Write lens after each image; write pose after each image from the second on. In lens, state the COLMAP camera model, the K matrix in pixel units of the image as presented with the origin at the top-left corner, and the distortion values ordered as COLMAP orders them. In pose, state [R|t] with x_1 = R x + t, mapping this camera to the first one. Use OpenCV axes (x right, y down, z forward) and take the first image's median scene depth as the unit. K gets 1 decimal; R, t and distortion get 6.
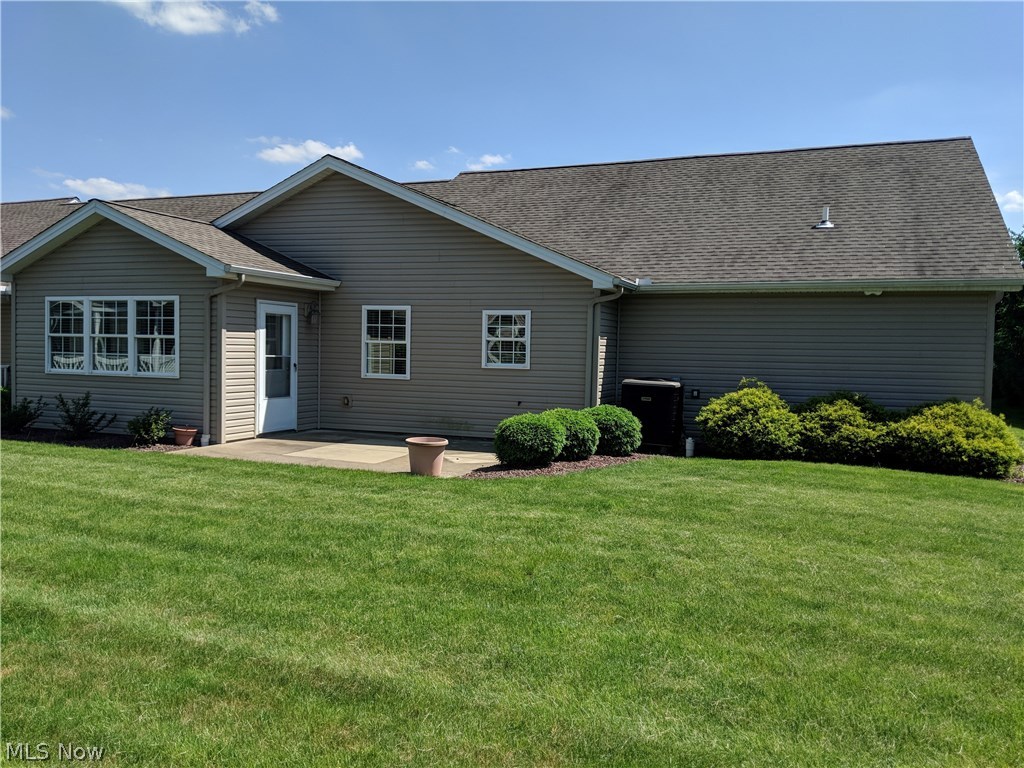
lens RADIAL K [[837.6, 0, 531.0], [0, 837.6, 385.9], [0, 0, 1]] dist [0.125465, -0.244915]
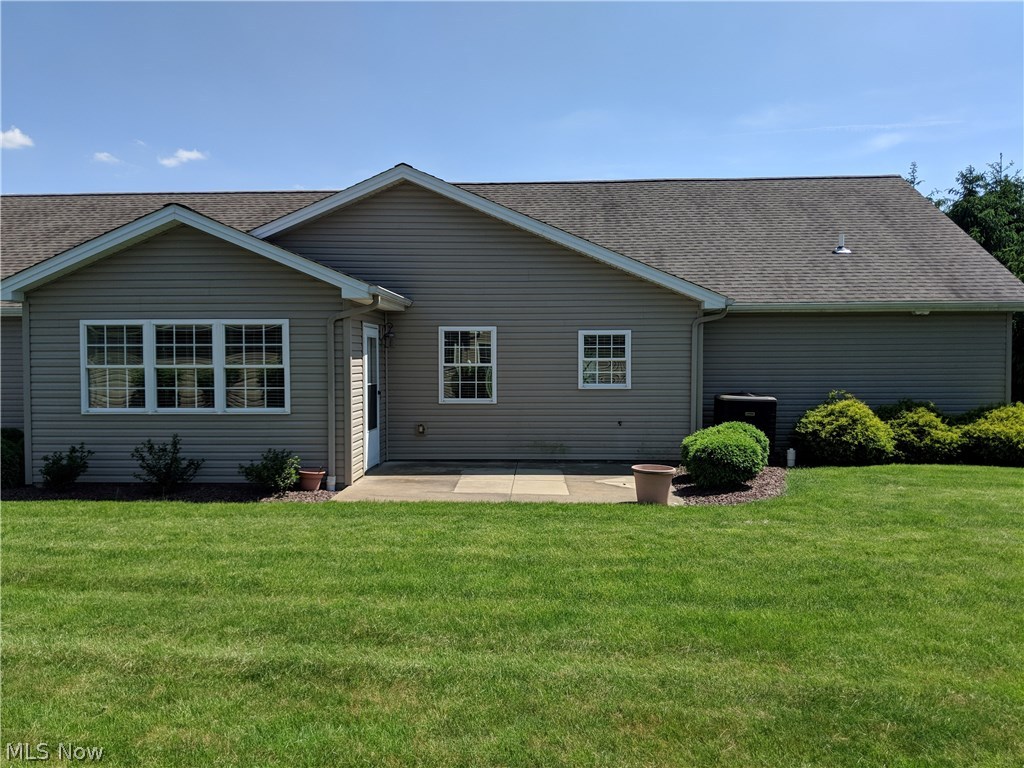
lens RADIAL K [[837.6, 0, 531.0], [0, 837.6, 385.9], [0, 0, 1]] dist [0.125465, -0.244915]
pose [[0.940799, -0.033165, 0.337339, -0.476035], [0.036050, 0.999347, -0.002291, -0.026808], [-0.337043, 0.014316, 0.941380, 0.100733]]
